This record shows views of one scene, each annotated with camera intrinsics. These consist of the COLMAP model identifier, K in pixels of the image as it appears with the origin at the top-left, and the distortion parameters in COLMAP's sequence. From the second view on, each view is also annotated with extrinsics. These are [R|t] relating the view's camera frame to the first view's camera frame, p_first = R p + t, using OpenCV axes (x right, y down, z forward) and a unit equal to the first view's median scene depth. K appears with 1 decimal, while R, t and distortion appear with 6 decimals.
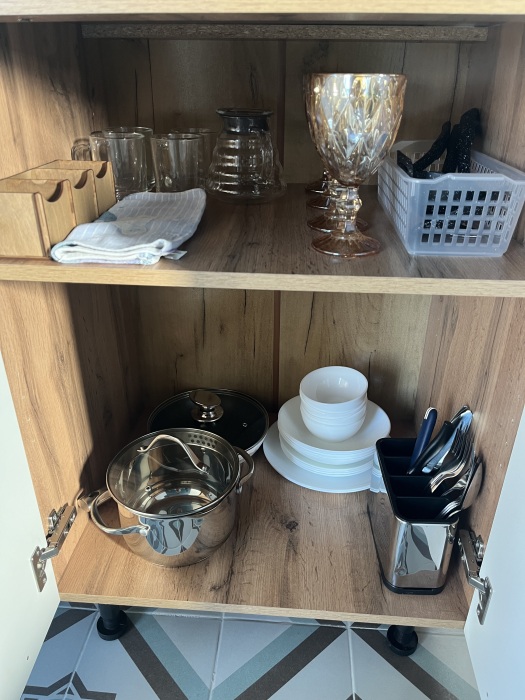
lens RADIAL K [[530.8, 0, 264.0], [0, 530.8, 348.9], [0, 0, 1]] dist [0.060331, -0.096878]
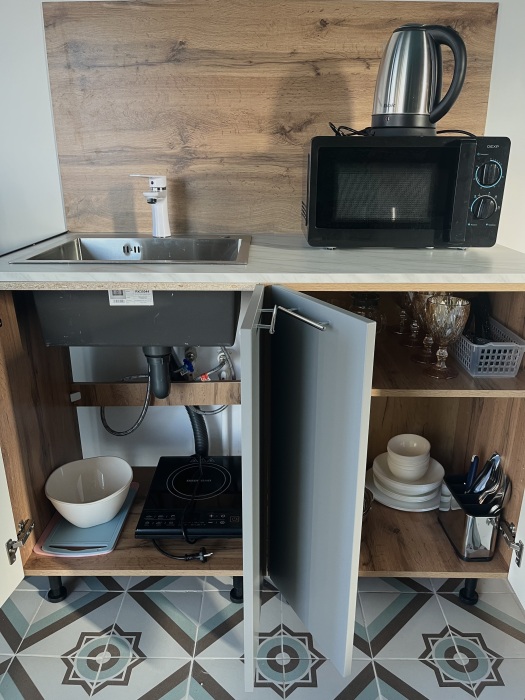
lens RADIAL K [[530.8, 0, 264.0], [0, 530.8, 348.9], [0, 0, 1]] dist [0.060331, -0.096878]
pose [[0.997607, -0.023640, 0.064970, -0.561180], [0.032192, 0.990471, -0.133907, -0.025379], [-0.061185, 0.135679, 0.988862, -0.864349]]
